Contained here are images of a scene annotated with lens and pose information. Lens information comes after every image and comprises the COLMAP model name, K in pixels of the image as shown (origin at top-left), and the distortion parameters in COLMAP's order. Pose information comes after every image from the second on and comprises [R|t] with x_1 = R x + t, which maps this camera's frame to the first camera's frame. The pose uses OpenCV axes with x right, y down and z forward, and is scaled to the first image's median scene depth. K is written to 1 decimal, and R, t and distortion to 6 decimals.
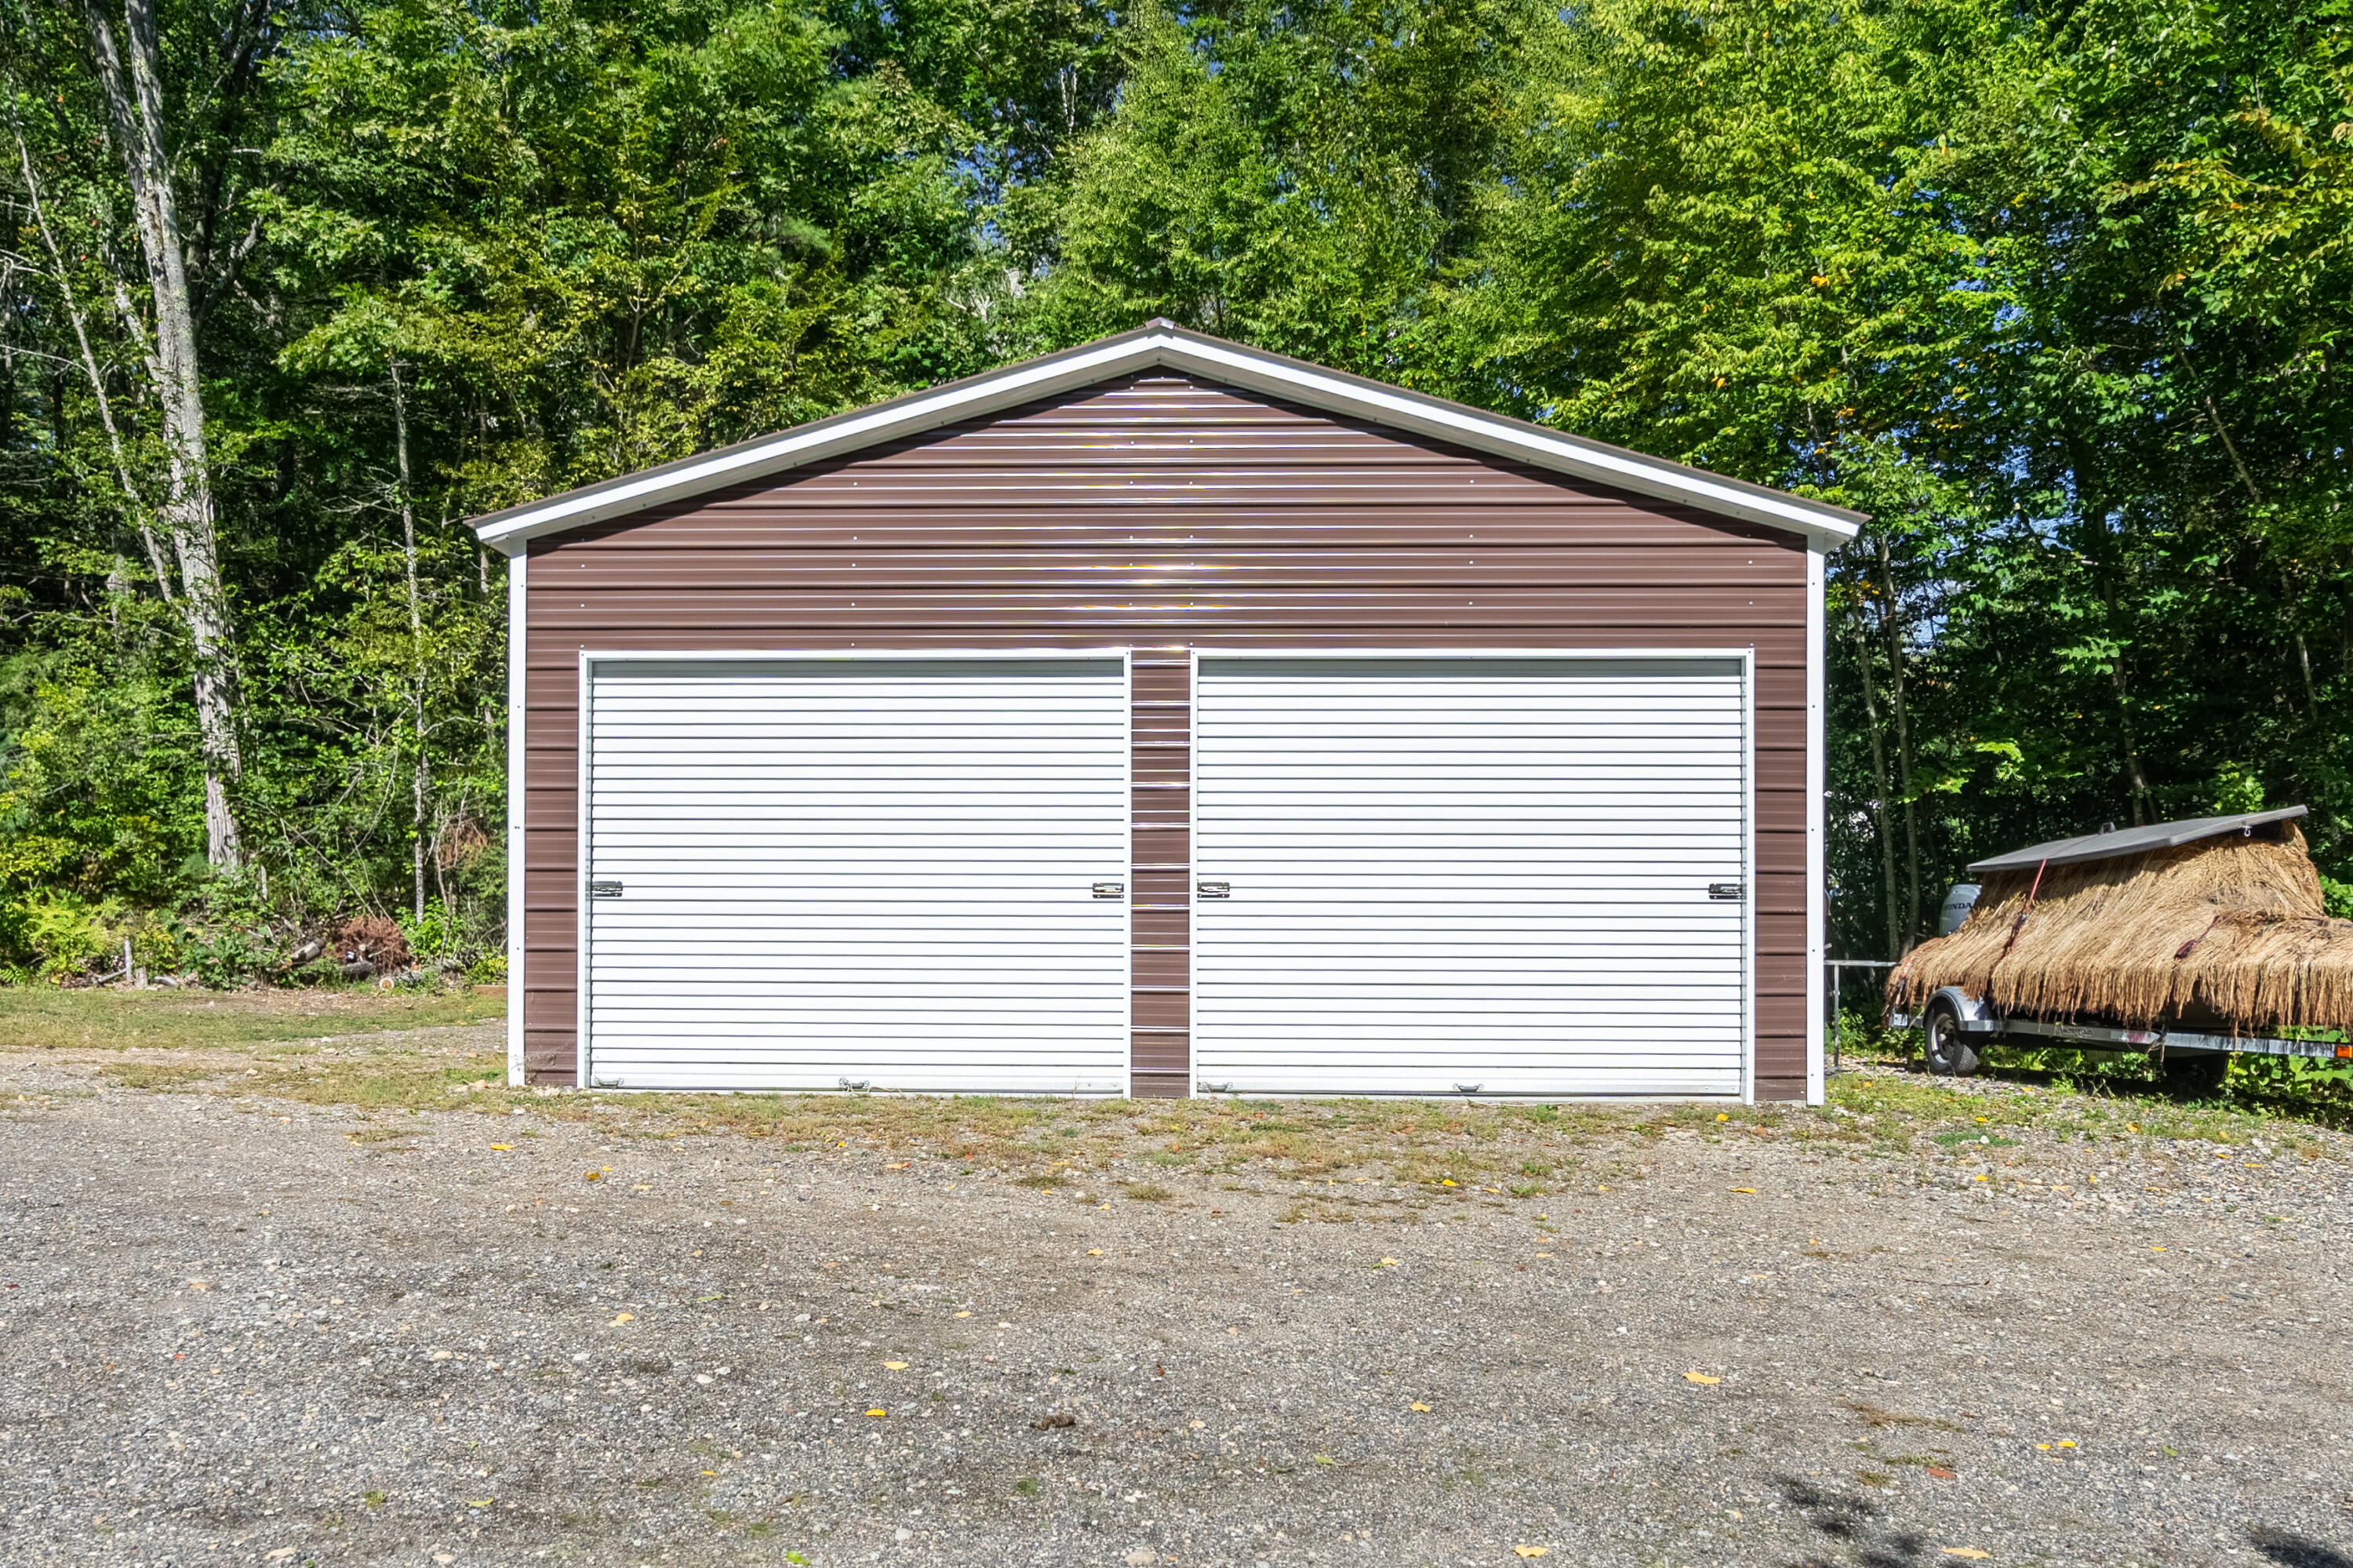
lens RADIAL K [[1105.5, 0, 1176.2], [0, 1105.5, 856.0], [0, 0, 1]] dist [-0.000184, 0.000045]
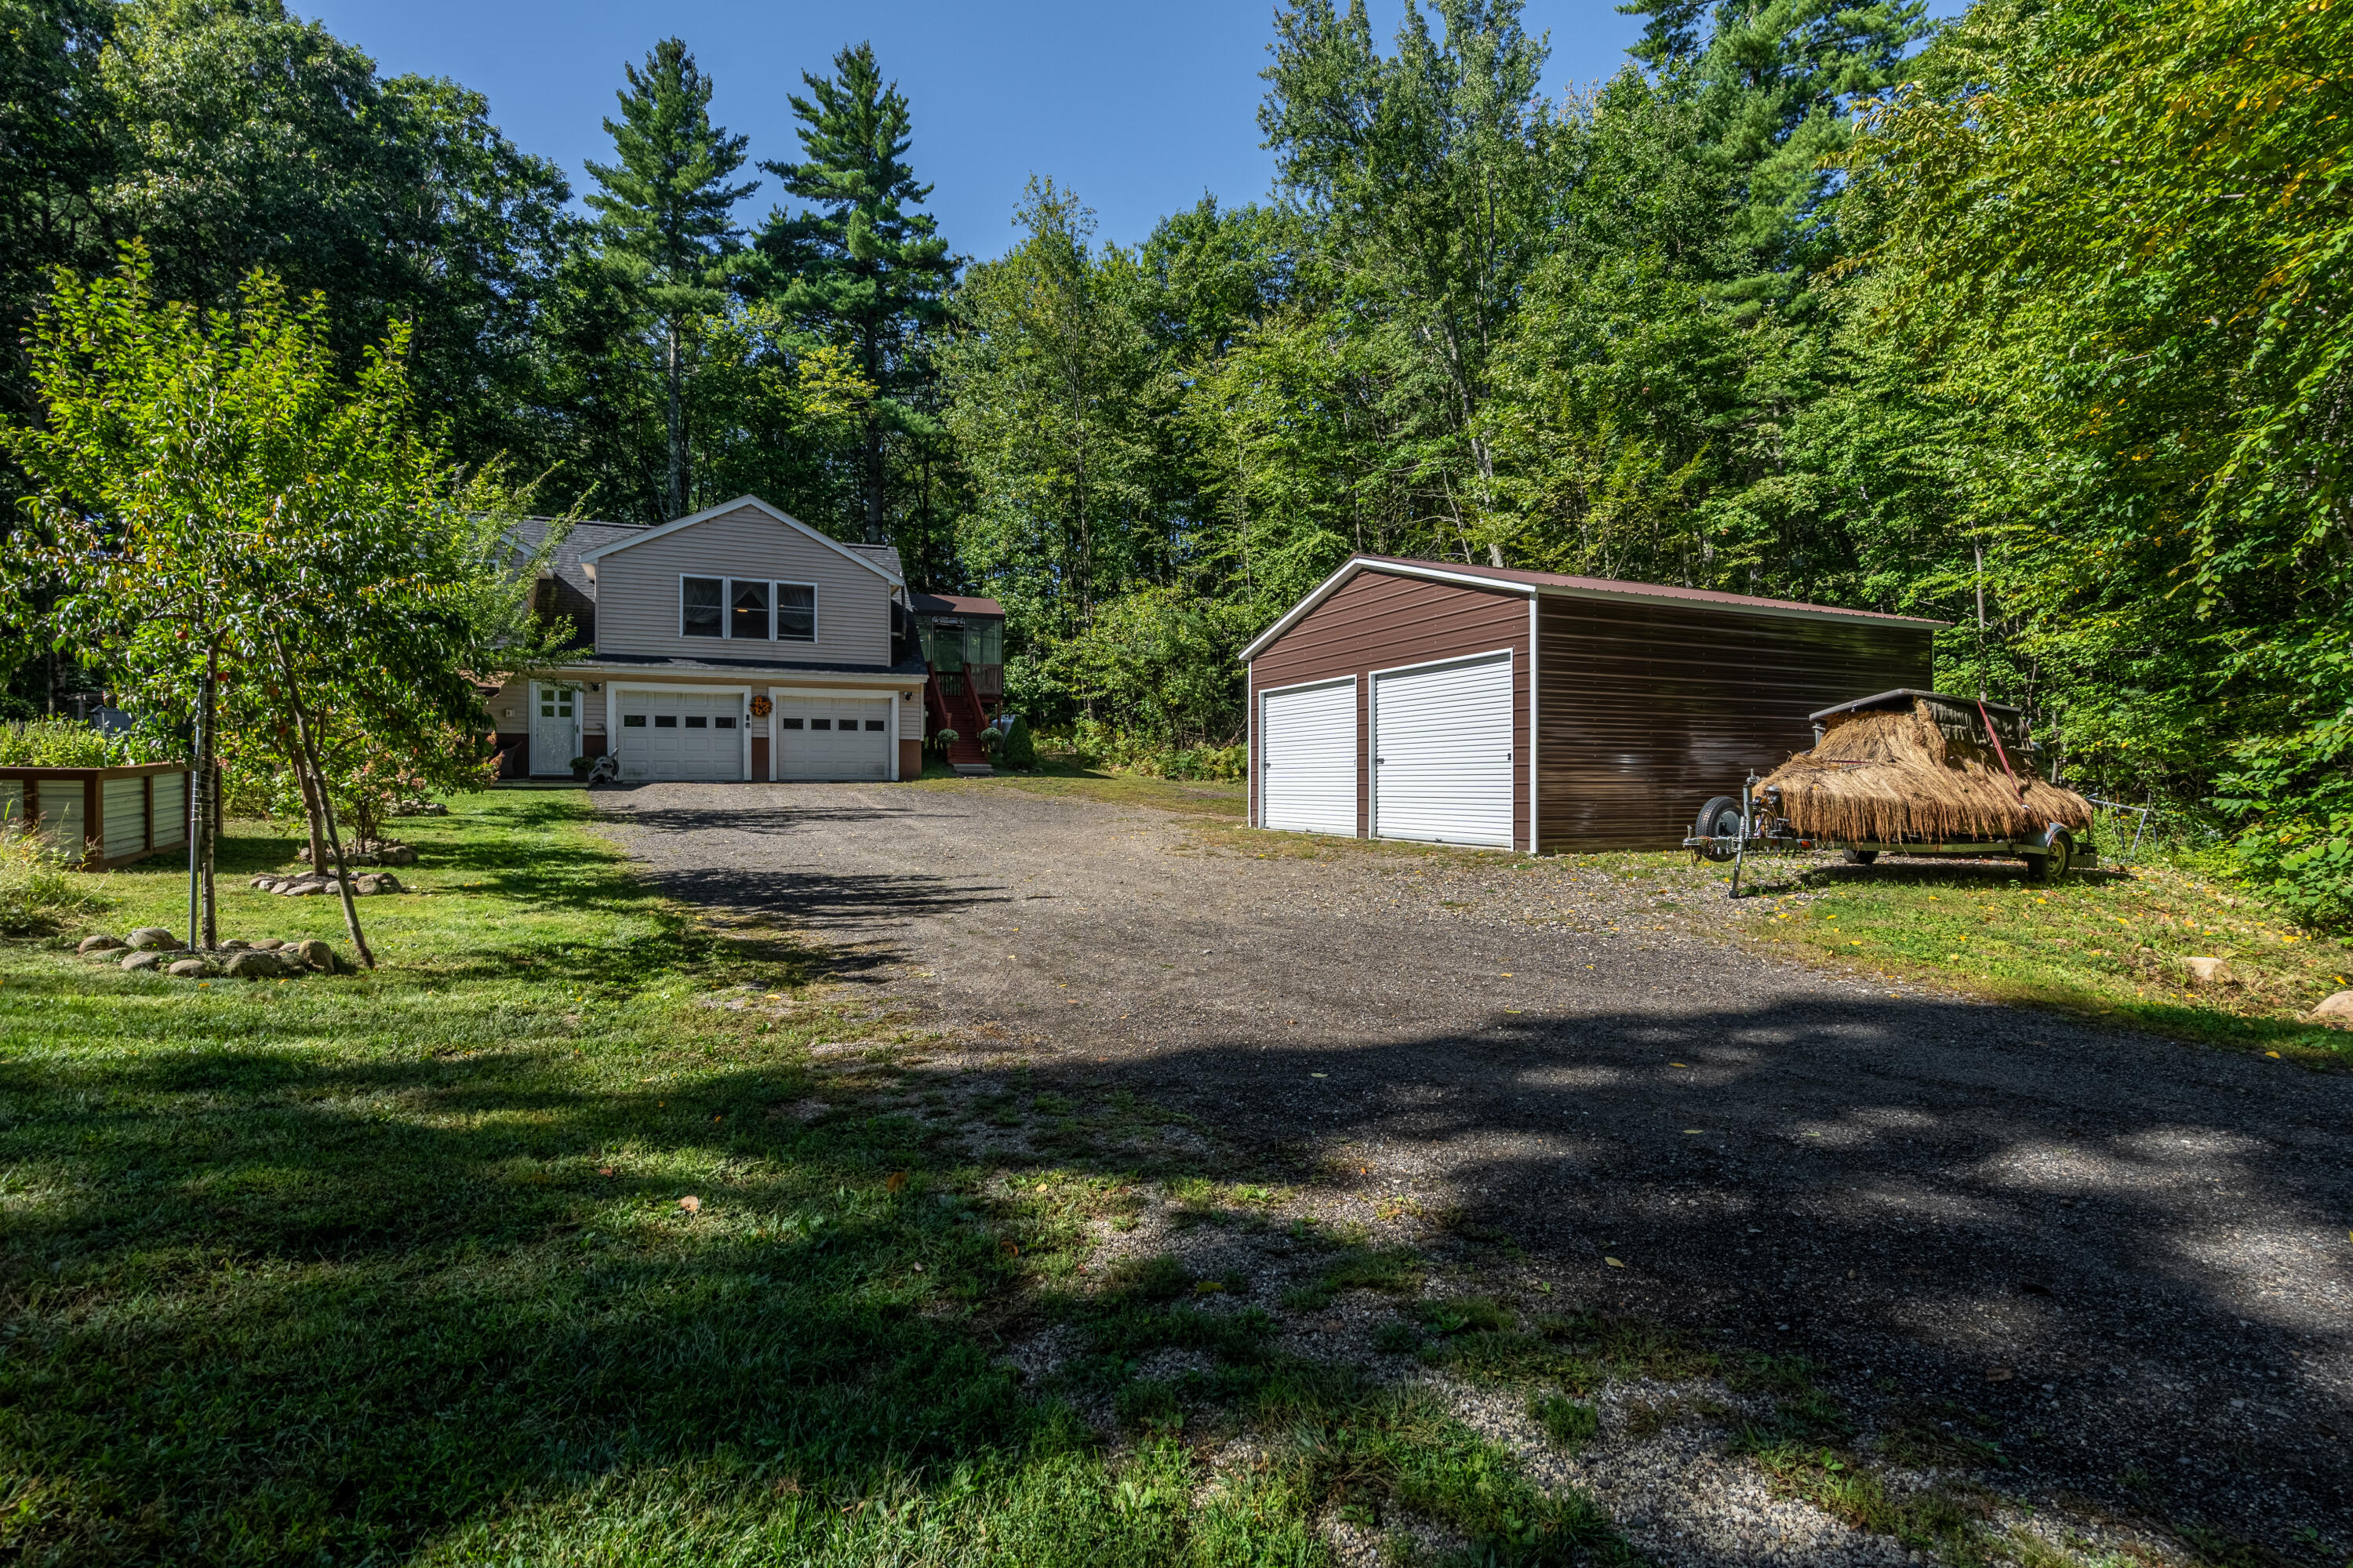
lens RADIAL K [[1101.4, 0, 1168.6], [0, 1101.4, 787.3], [0, 0, 1]] dist [-0.012002, 0.000183]
pose [[0.422735, -0.000620, -0.906253, 2.223423], [0.000118, 1.000000, -0.000629, 0.095757], [0.906253, 0.000159, 0.422735, -0.570230]]
